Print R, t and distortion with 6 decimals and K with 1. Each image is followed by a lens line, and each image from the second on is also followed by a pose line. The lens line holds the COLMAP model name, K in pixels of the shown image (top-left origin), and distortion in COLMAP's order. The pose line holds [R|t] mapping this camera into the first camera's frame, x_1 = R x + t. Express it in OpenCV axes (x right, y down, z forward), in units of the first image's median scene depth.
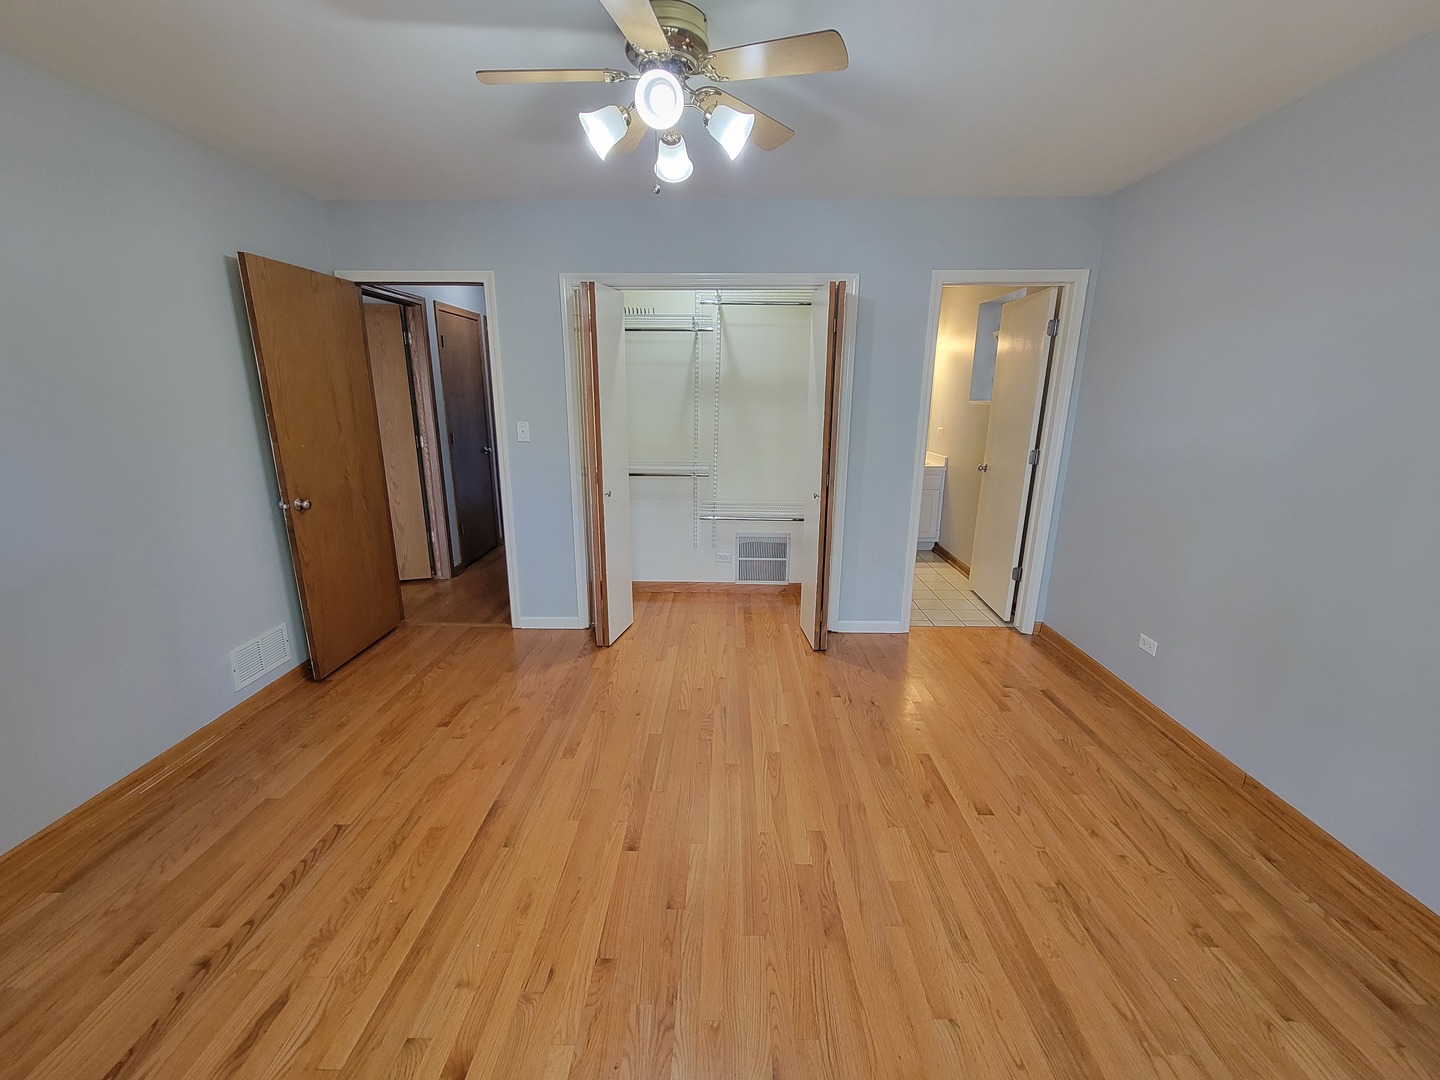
lens RADIAL K [[590.5, 0, 717.3], [0, 590.5, 541.0], [0, 0, 1]] dist [-0.002448, 0.001212]
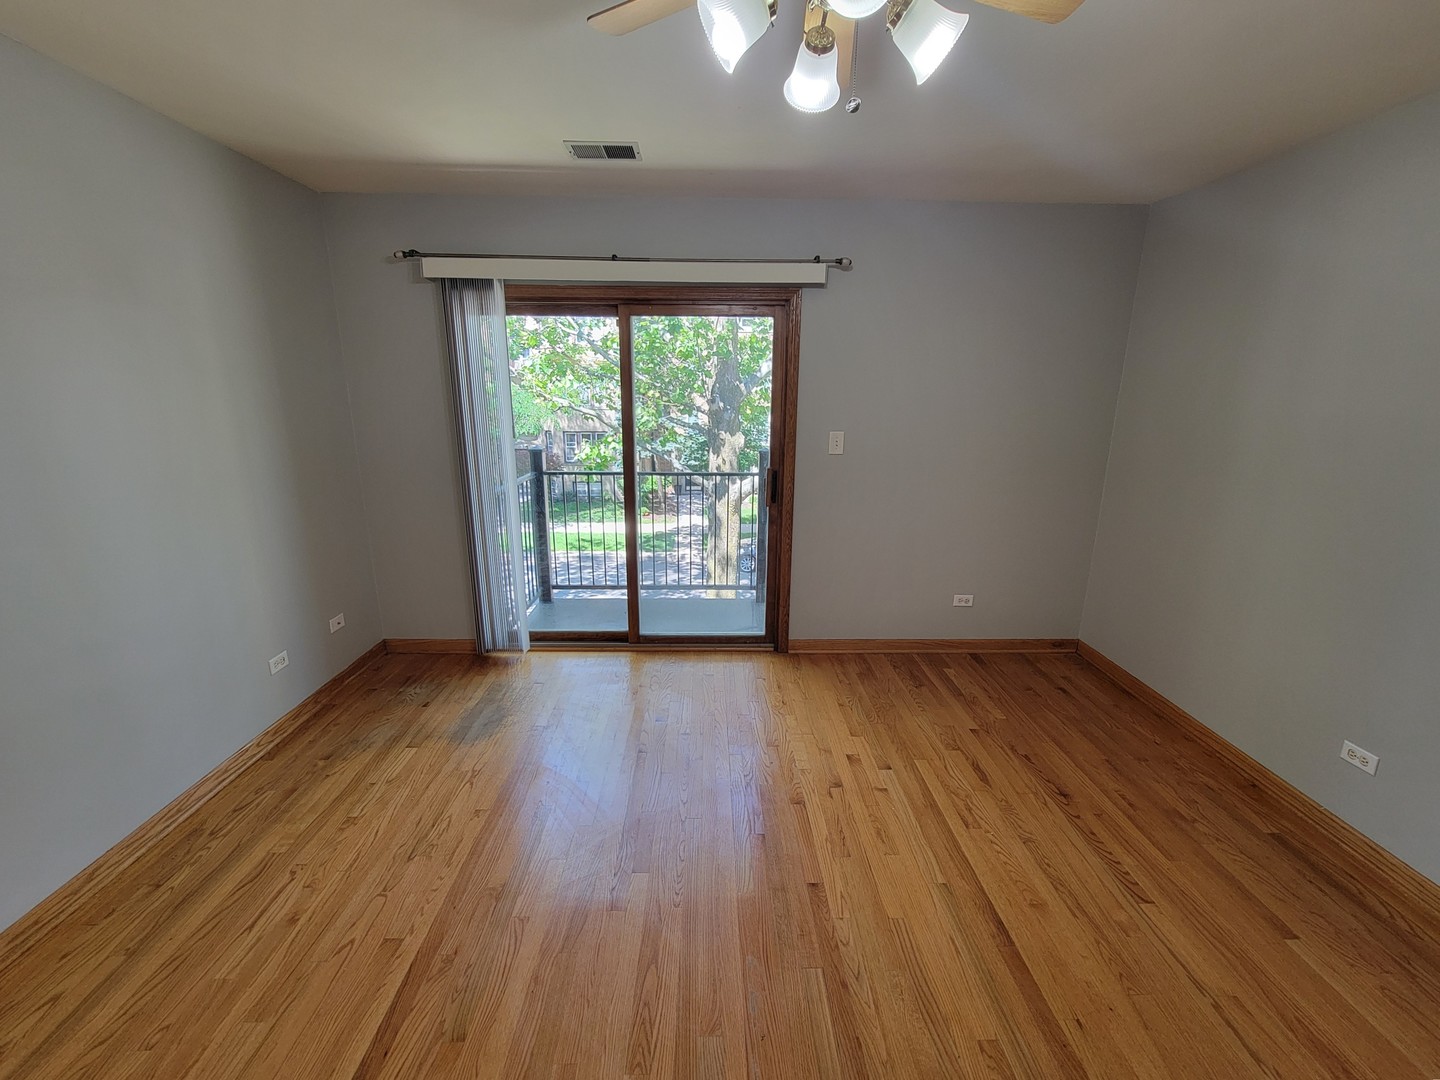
lens RADIAL K [[601.6, 0, 718.0], [0, 601.6, 540.9], [0, 0, 1]] dist [-0.004431, 0.002868]
pose [[-0.999196, -0.003947, -0.039891, 0.054218], [-0.022810, 0.874300, 0.484850, -0.443300], [0.032963, 0.485370, -0.873687, 1.564536]]
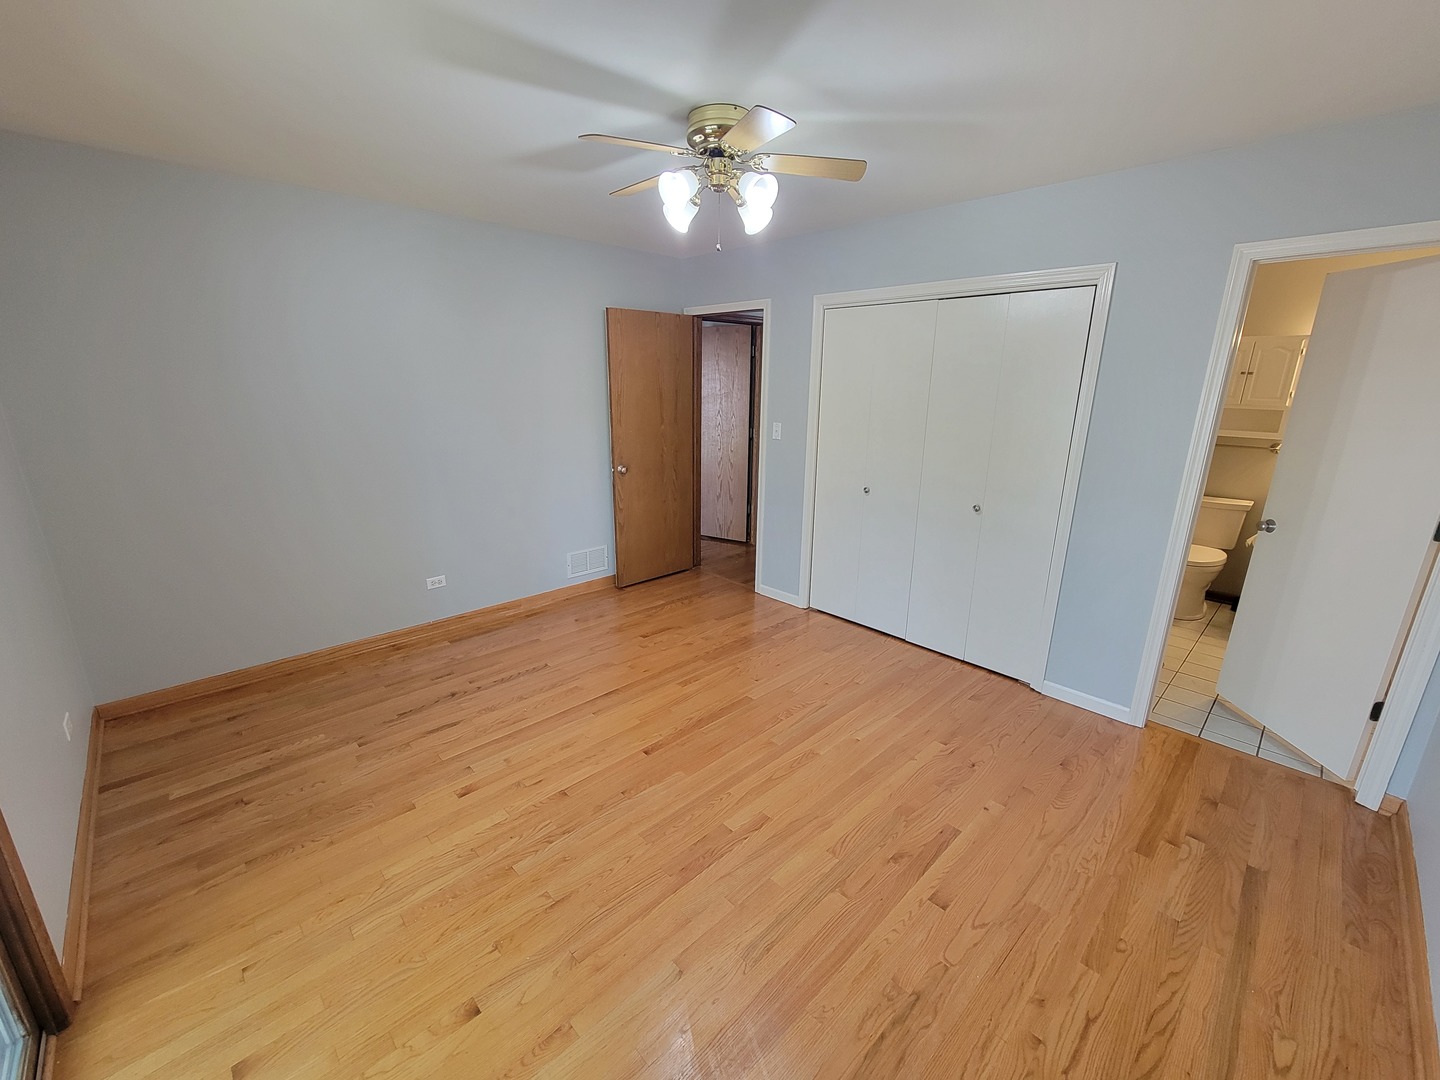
lens RADIAL K [[590.5, 0, 717.3], [0, 590.5, 541.0], [0, 0, 1]] dist [-0.002448, 0.001212]
pose [[0.705257, 0.191981, -0.682464, 0.767715], [-0.184358, 0.979182, 0.084934, -0.082019], [0.684562, 0.065918, 0.725968, 0.118057]]
